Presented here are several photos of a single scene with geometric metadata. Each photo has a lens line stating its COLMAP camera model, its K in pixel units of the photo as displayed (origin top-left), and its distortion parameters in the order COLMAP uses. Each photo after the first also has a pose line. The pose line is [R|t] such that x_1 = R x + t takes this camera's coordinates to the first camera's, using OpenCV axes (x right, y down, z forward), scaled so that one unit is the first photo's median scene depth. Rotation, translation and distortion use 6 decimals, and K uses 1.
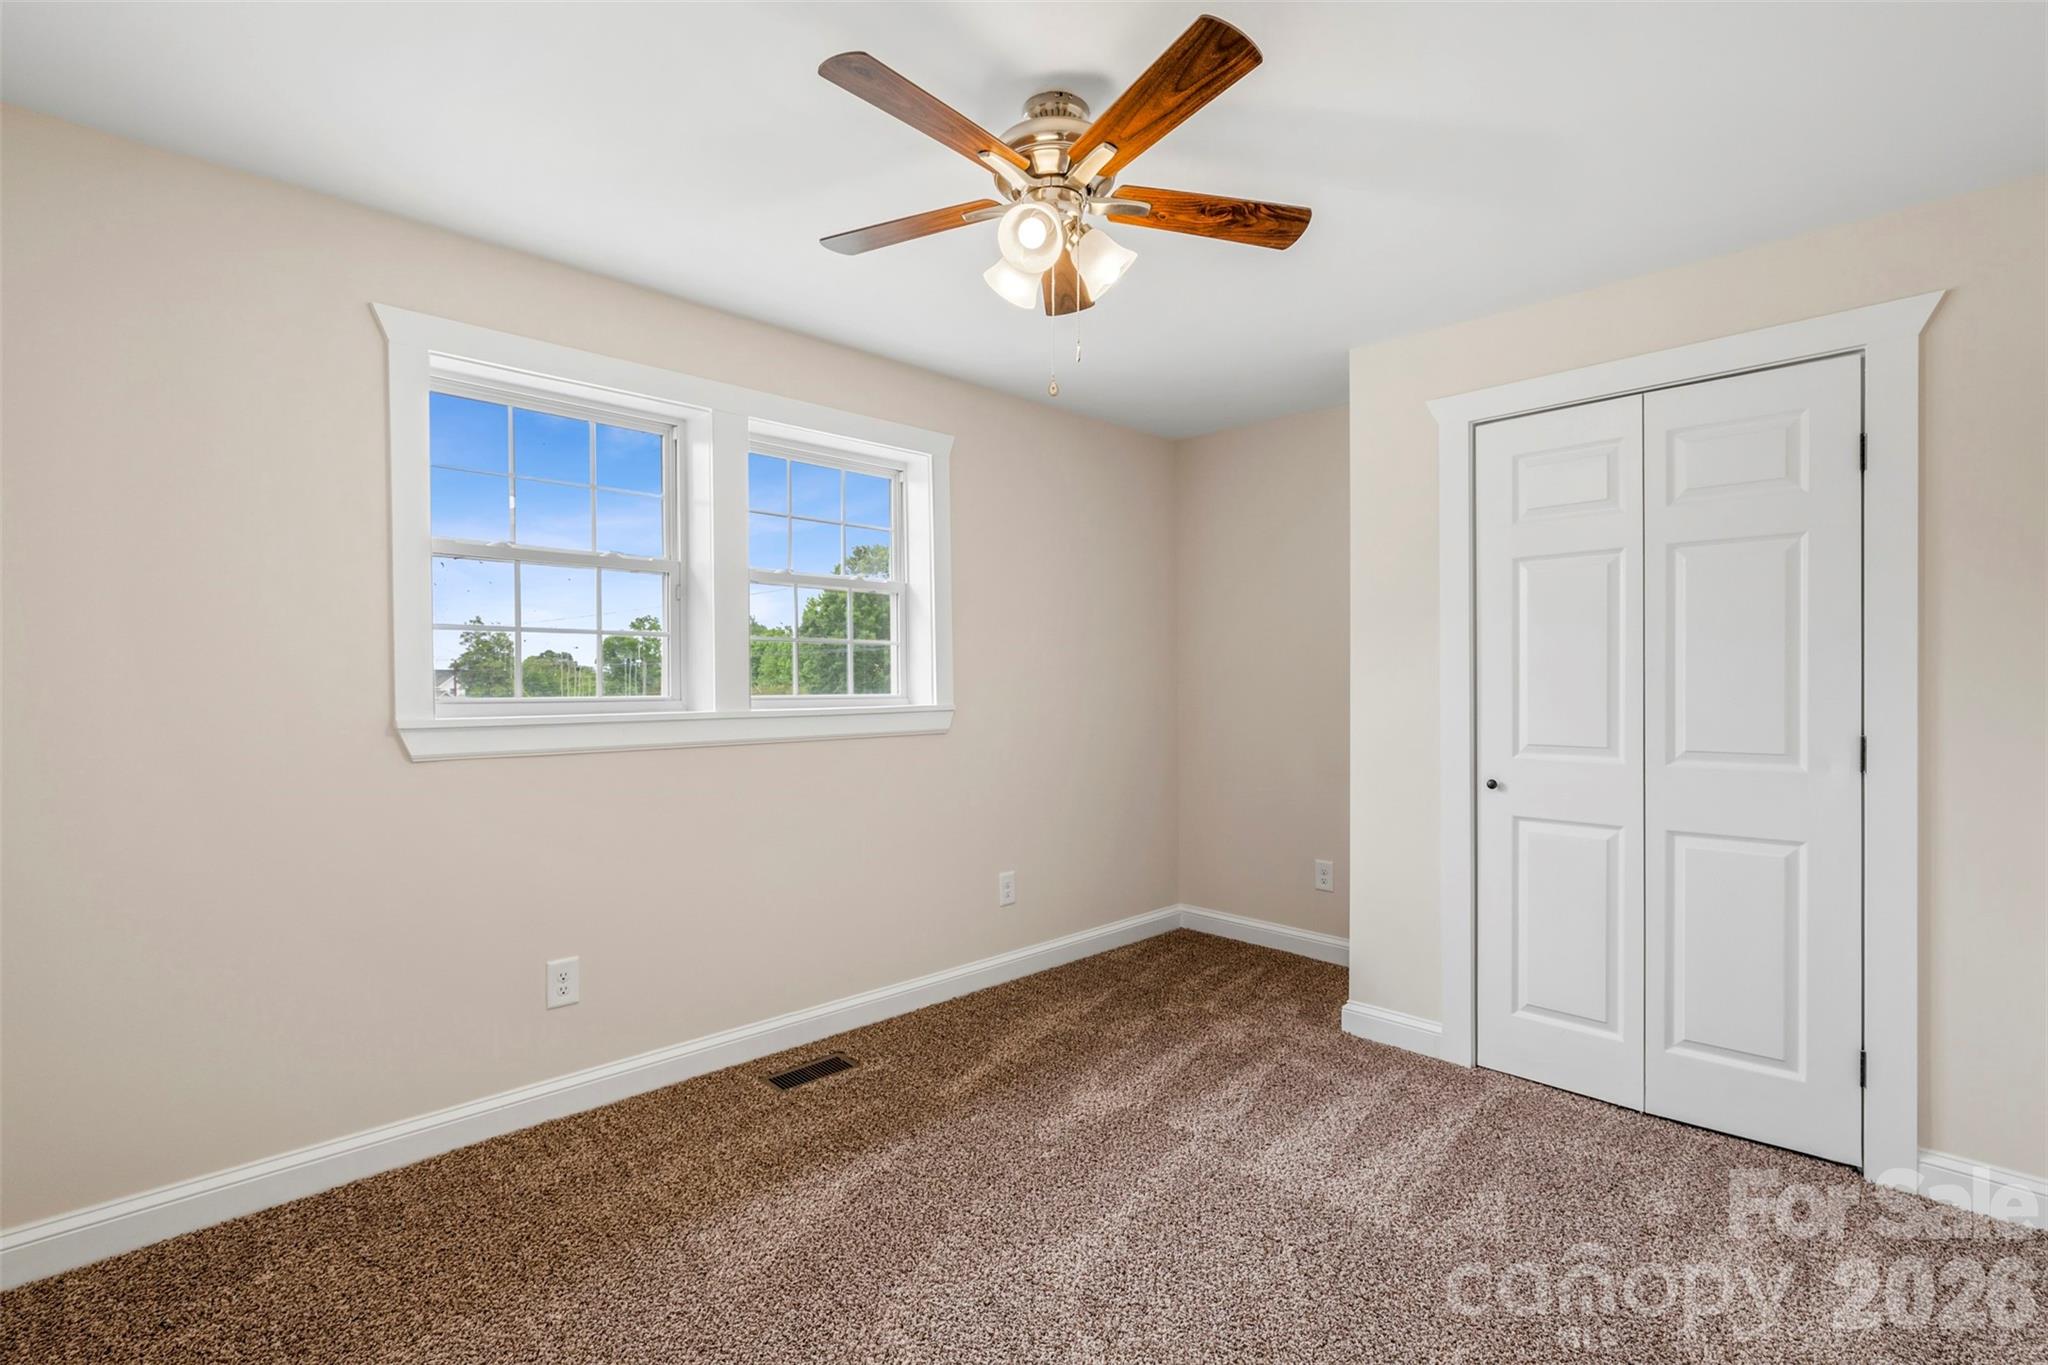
lens RADIAL K [[952.5, 0, 1018.6], [0, 952.5, 684.7], [0, 0, 1]] dist [0.002129, 0.000113]
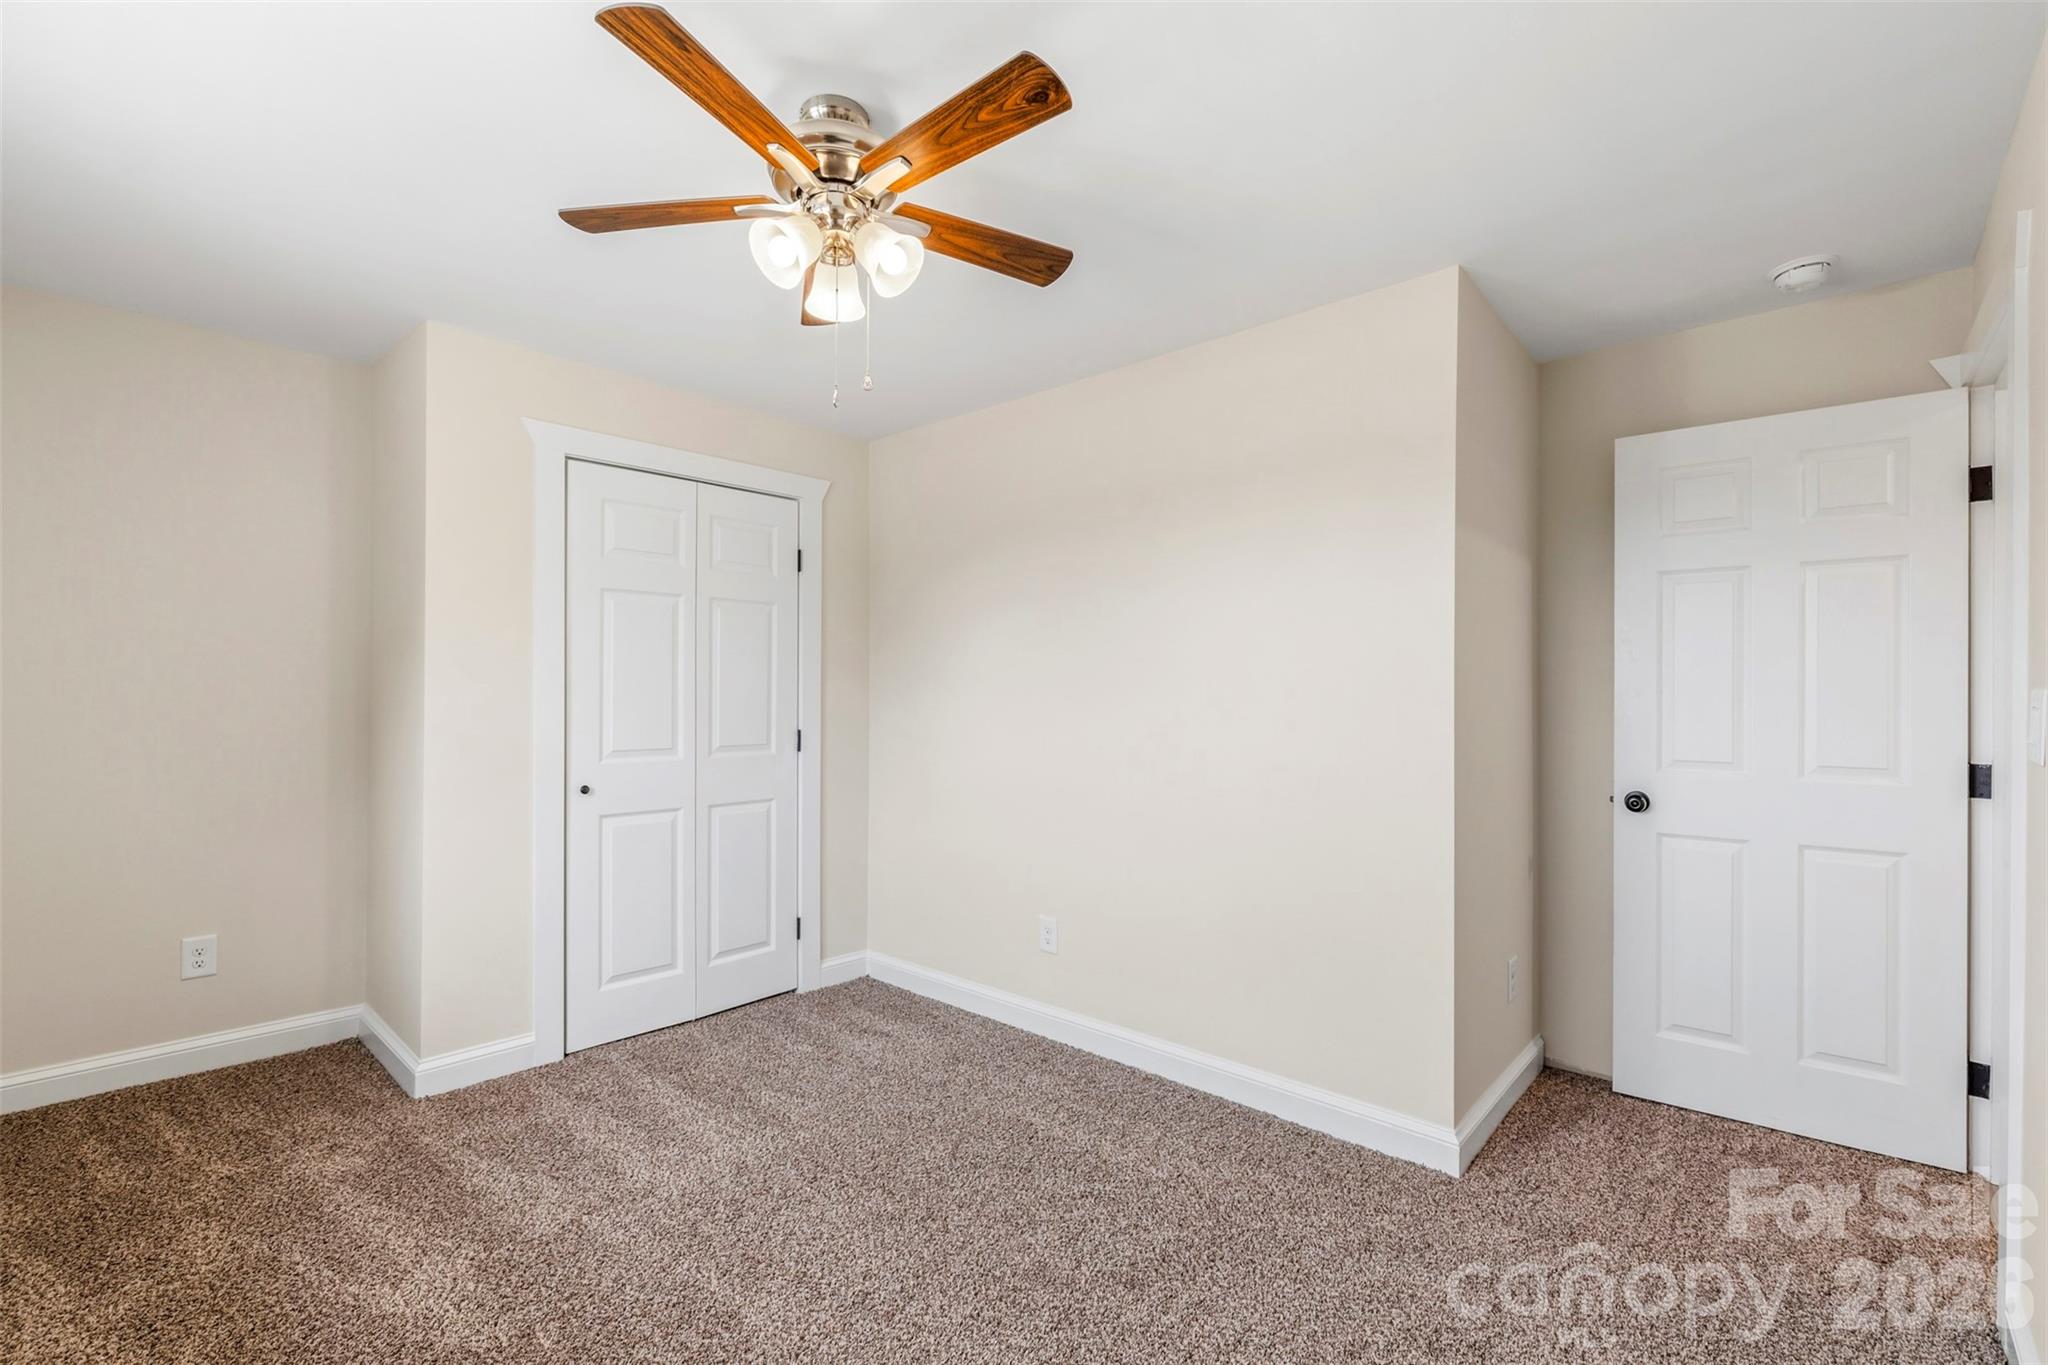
lens RADIAL K [[899.8, 0, 1024.0], [0, 899.8, 682.5], [0, 0, 1]] dist [-0.002121, -0.000075]
pose [[-0.055108, 0.014776, 0.998371, -0.625552], [-0.001088, 0.999889, -0.014858, -0.004850], [-0.998480, -0.001905, -0.055086, 0.602882]]
